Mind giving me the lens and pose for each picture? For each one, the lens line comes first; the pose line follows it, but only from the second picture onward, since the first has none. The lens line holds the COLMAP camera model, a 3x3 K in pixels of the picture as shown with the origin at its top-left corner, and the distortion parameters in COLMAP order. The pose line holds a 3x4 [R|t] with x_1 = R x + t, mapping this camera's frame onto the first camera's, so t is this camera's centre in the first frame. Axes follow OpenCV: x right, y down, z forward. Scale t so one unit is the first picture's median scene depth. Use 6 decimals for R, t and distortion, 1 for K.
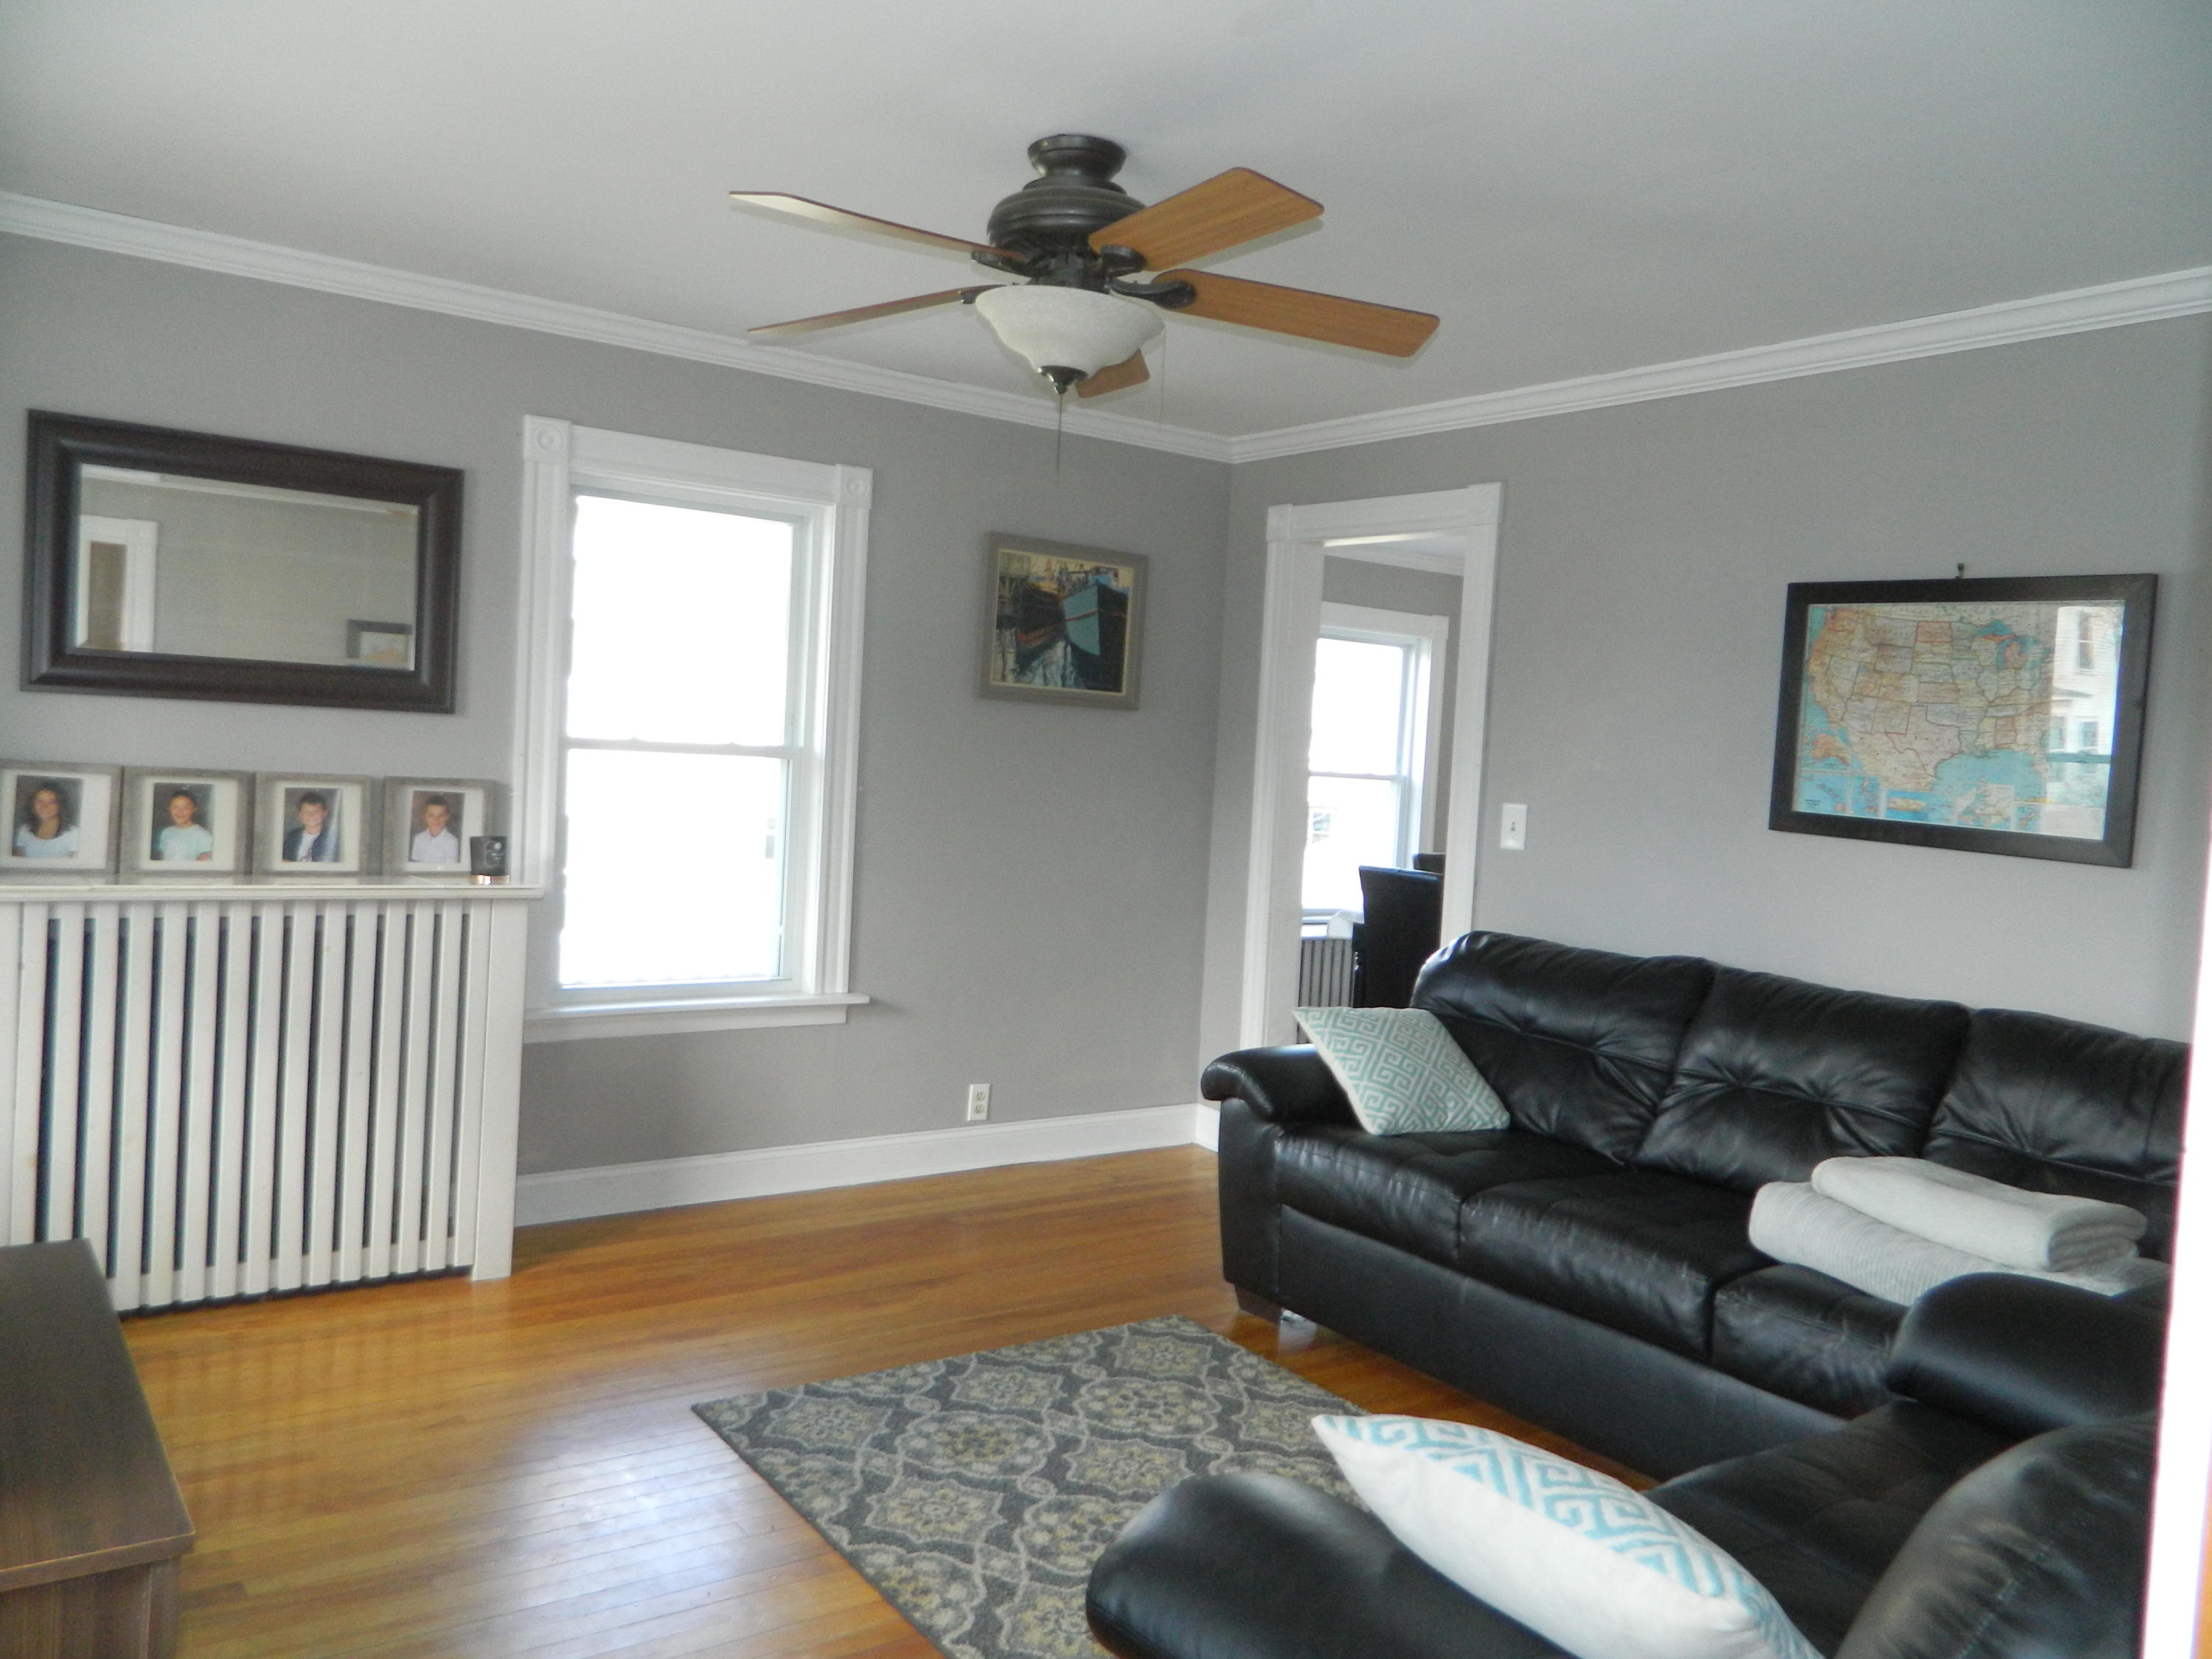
lens RADIAL K [[1667.3, 0, 1106.0], [0, 1667.3, 829.5], [0, 0, 1]] dist [-0.003970, -0.000409]
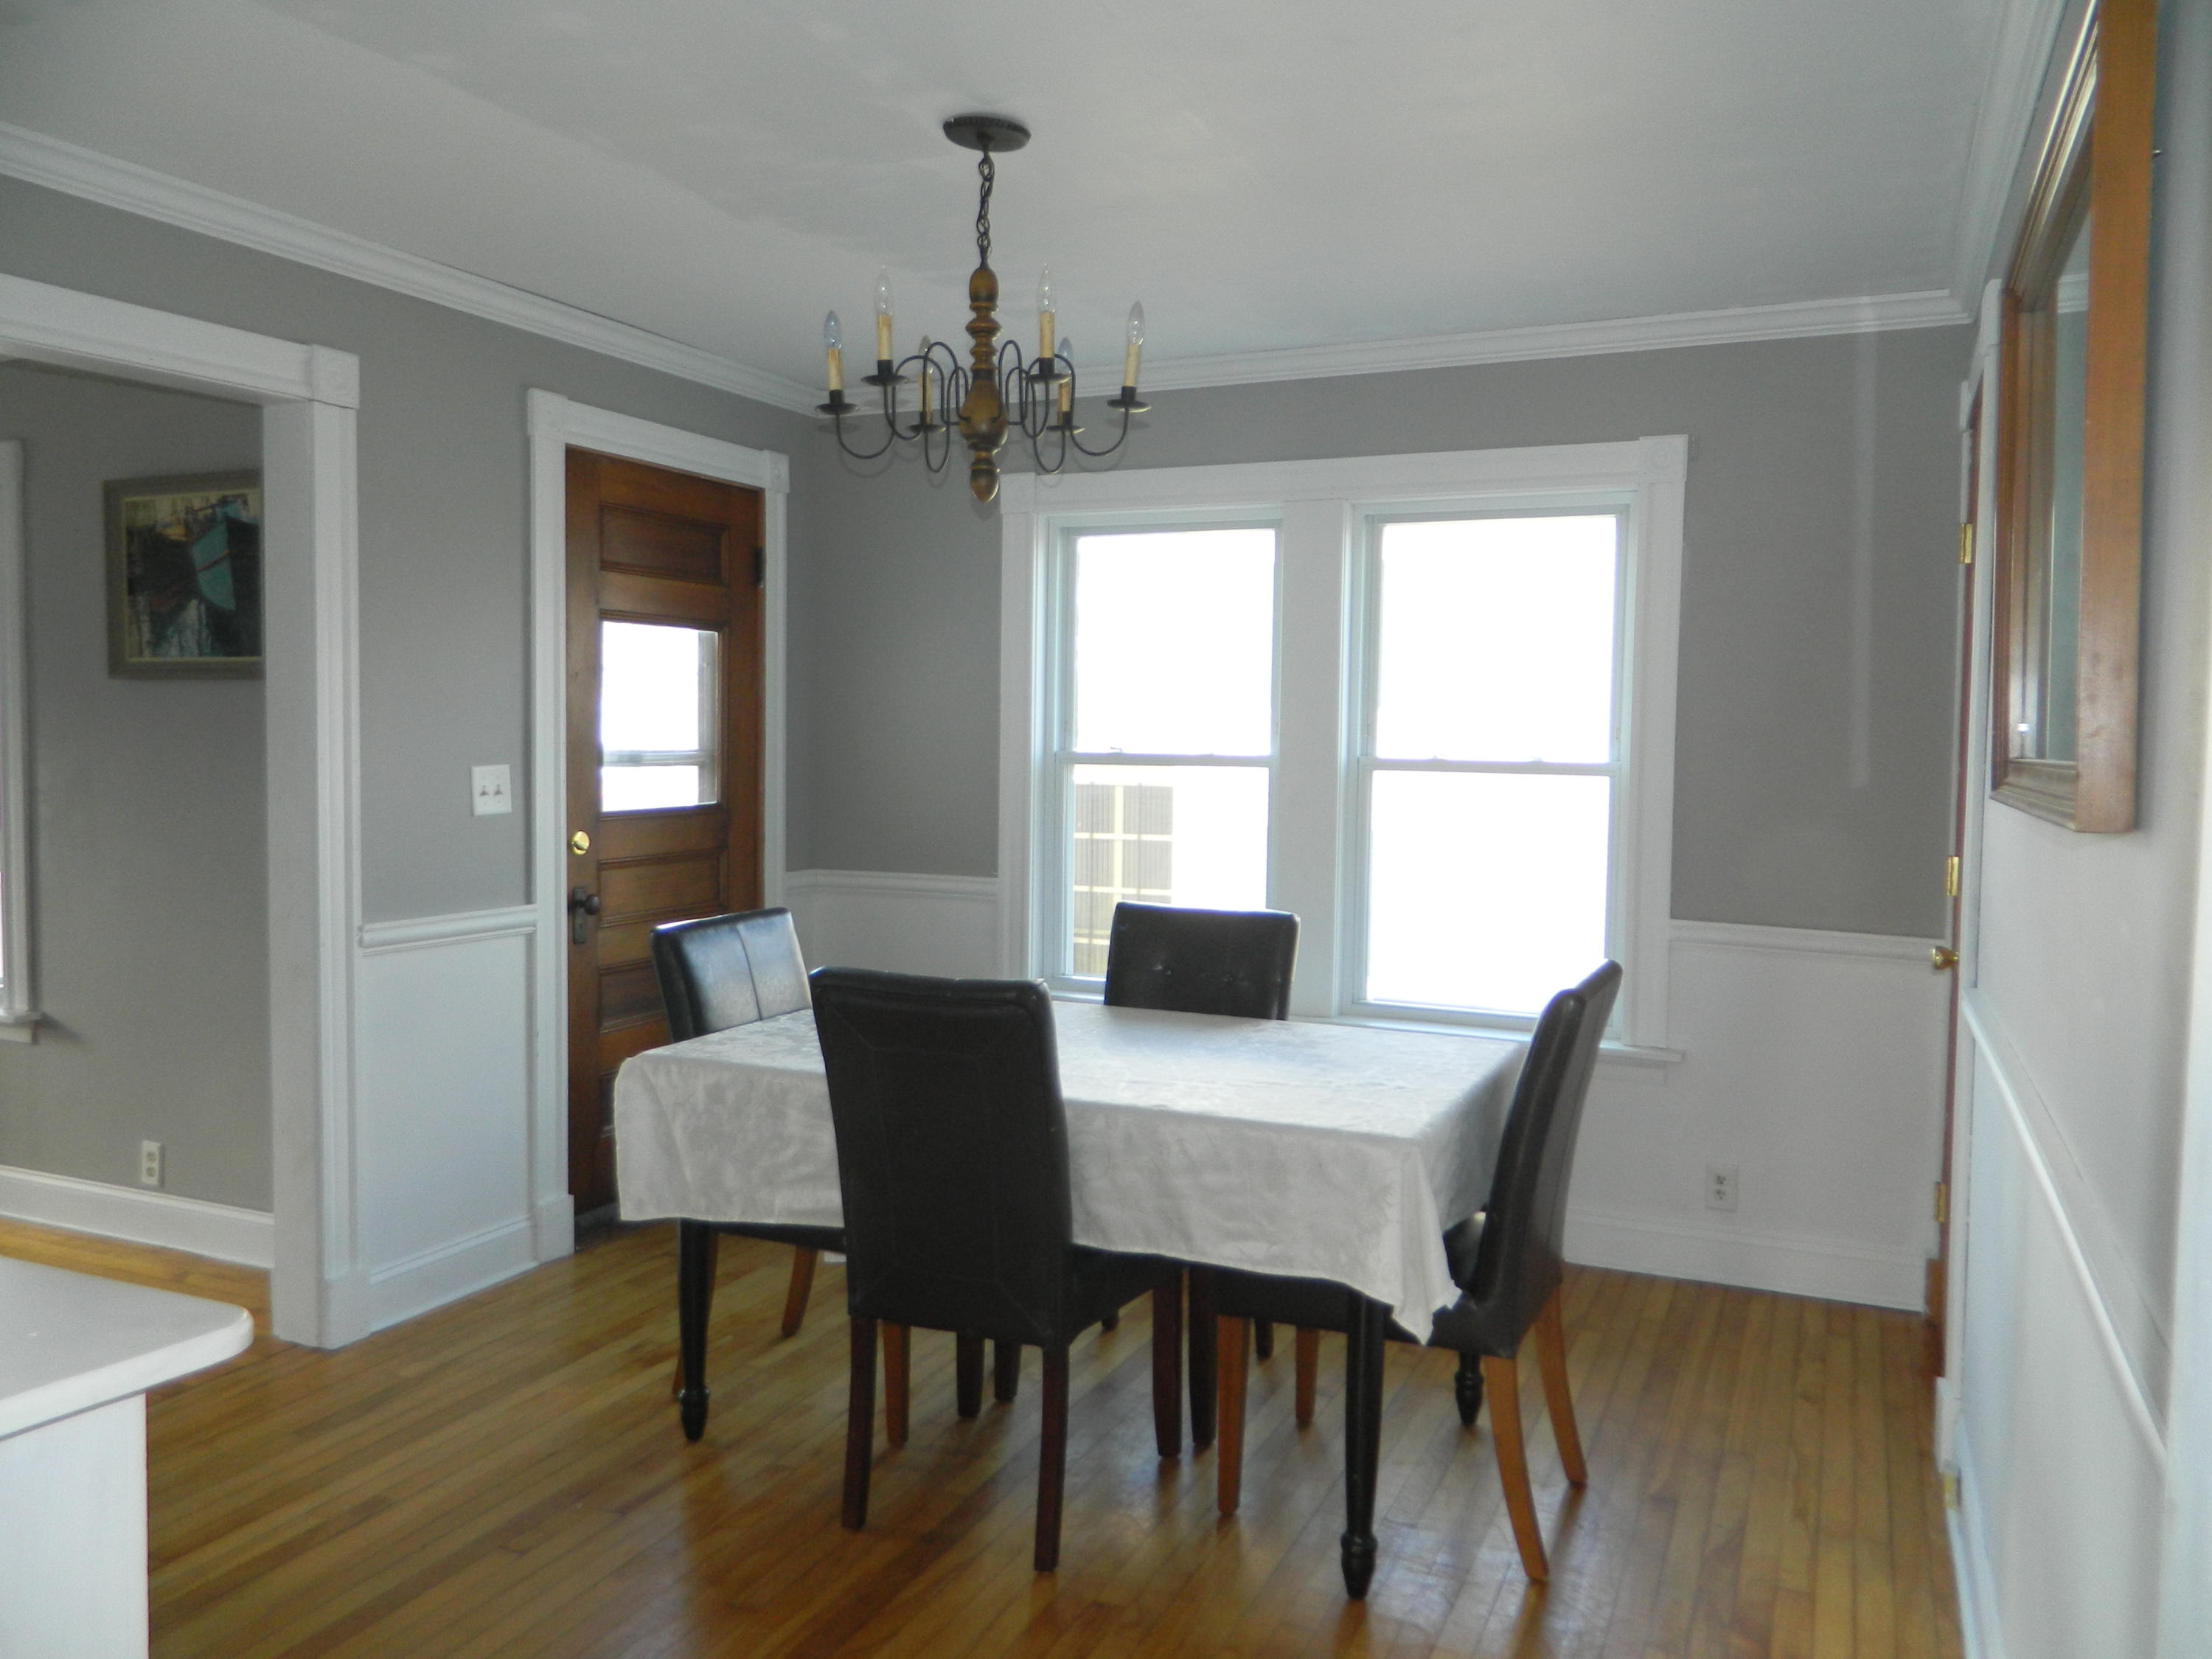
lens RADIAL K [[1667.3, 0, 1106.0], [0, 1667.3, 829.5], [0, 0, 1]] dist [-0.003970, -0.000409]
pose [[0.487494, -0.001823, -0.873124, 0.874474], [-0.022933, 0.999626, -0.014892, -0.001726], [0.872825, 0.027283, 0.487270, 0.996693]]
